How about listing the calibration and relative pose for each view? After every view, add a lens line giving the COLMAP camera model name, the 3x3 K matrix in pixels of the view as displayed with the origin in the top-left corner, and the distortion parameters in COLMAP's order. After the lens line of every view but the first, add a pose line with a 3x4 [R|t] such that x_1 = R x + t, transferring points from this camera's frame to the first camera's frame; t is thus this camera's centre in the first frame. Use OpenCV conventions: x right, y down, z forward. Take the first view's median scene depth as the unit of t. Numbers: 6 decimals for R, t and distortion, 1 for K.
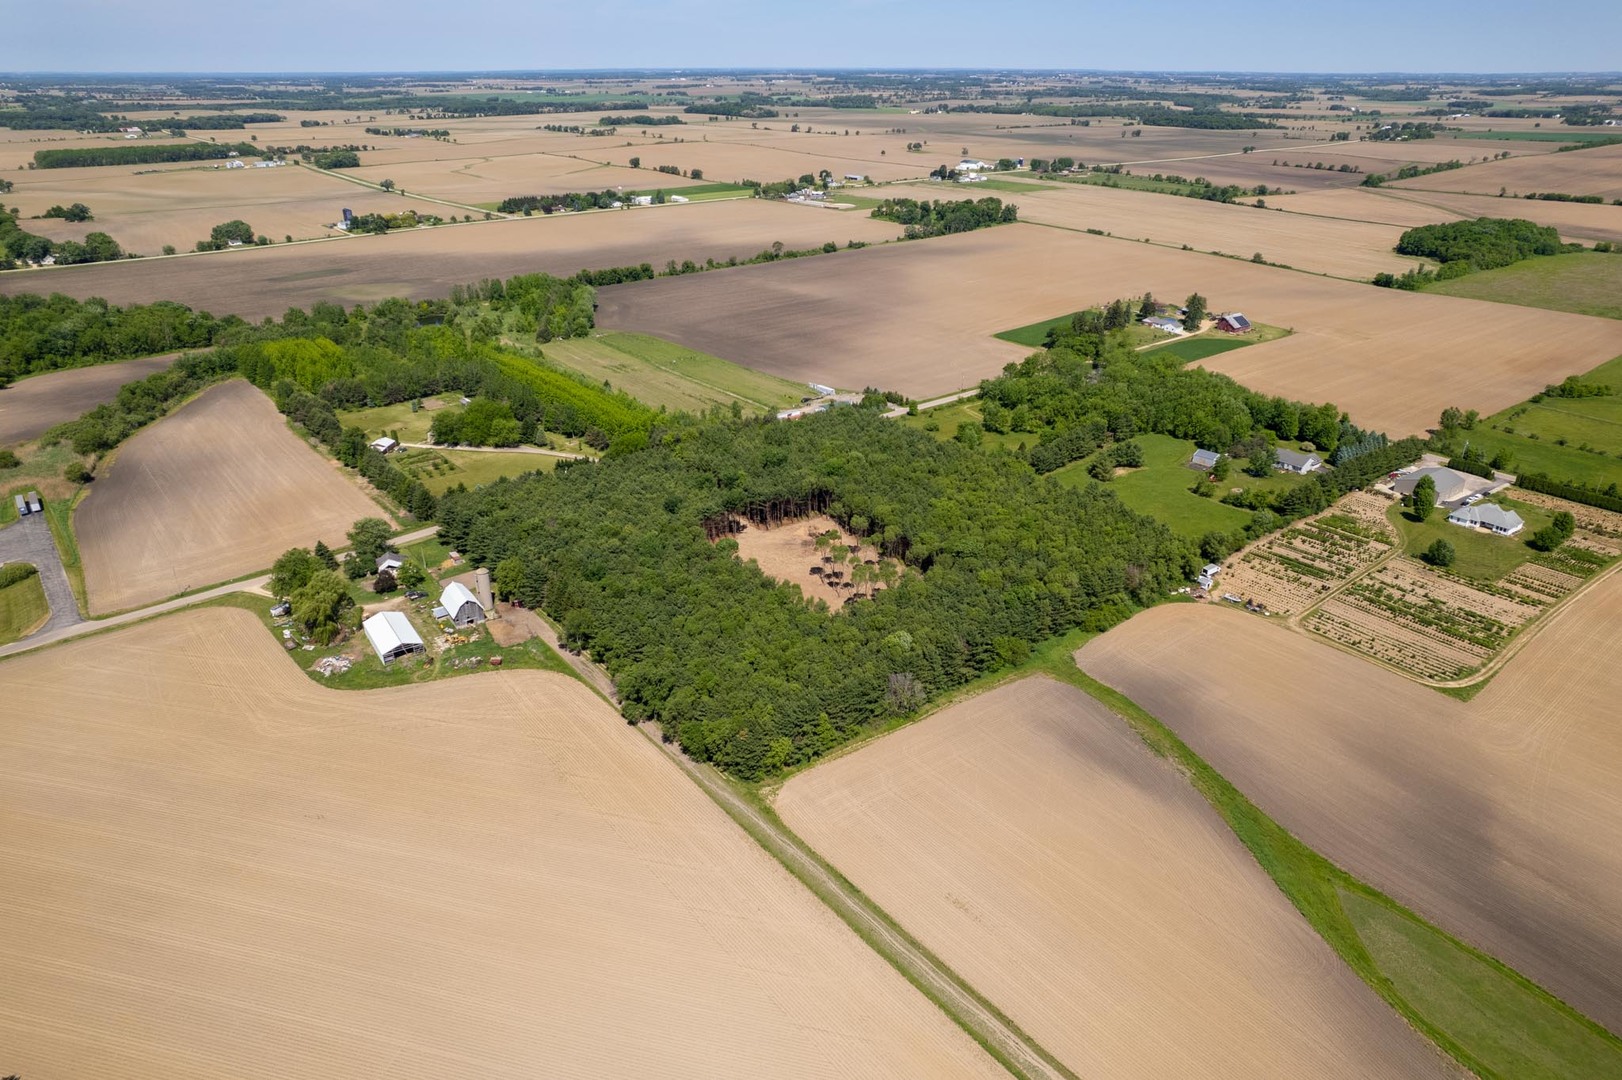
lens RADIAL K [[1048.3, 0, 820.4], [0, 1048.3, 559.9], [0, 0, 1]] dist [-0.073621, 0.062463]
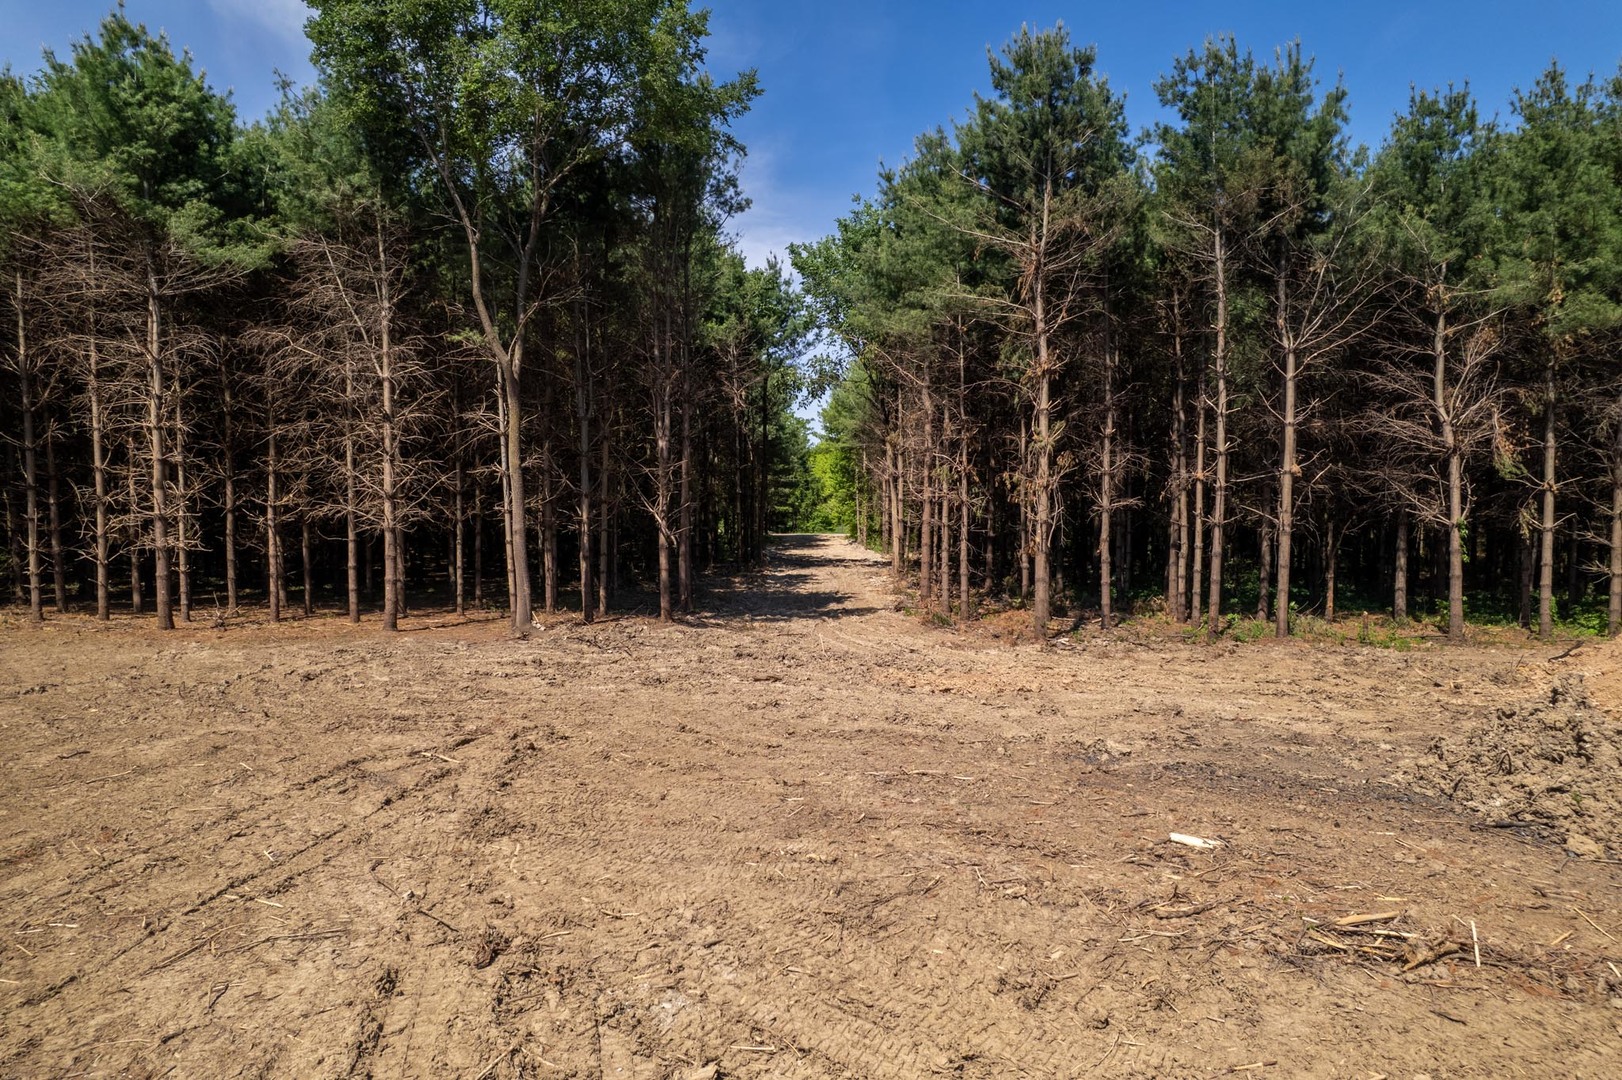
lens RADIAL K [[1048.3, 0, 820.4], [0, 1048.3, 559.9], [0, 0, 1]] dist [-0.073621, 0.062463]
pose [[0.823522, 0.020821, -0.566902, -0.020390], [-0.239299, 0.918813, -0.313877, -0.006772], [0.514342, 0.394143, 0.761645, 0.835521]]
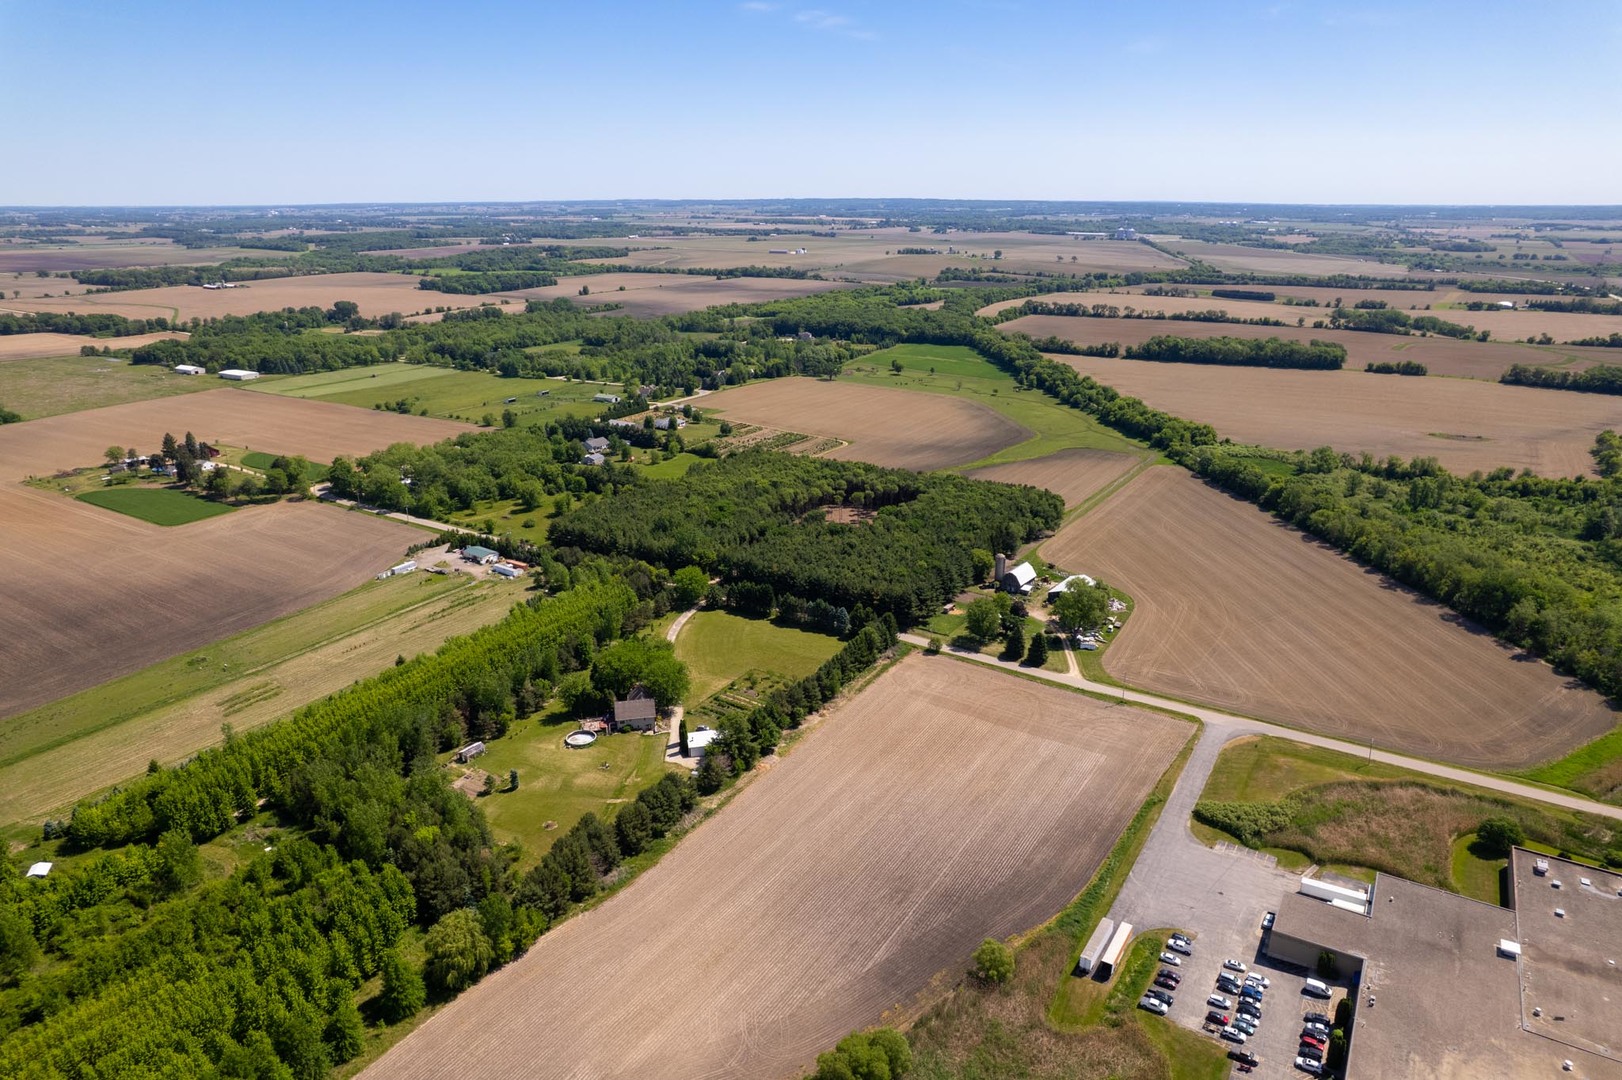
lens RADIAL K [[1048.3, 0, 820.4], [0, 1048.3, 559.9], [0, 0, 1]] dist [-0.073621, 0.062463]
pose [[-0.335732, -0.310417, 0.889340, -1.105528], [0.410123, 0.801781, 0.434679, -0.508588], [-0.847988, 0.510674, -0.141874, 1.059501]]
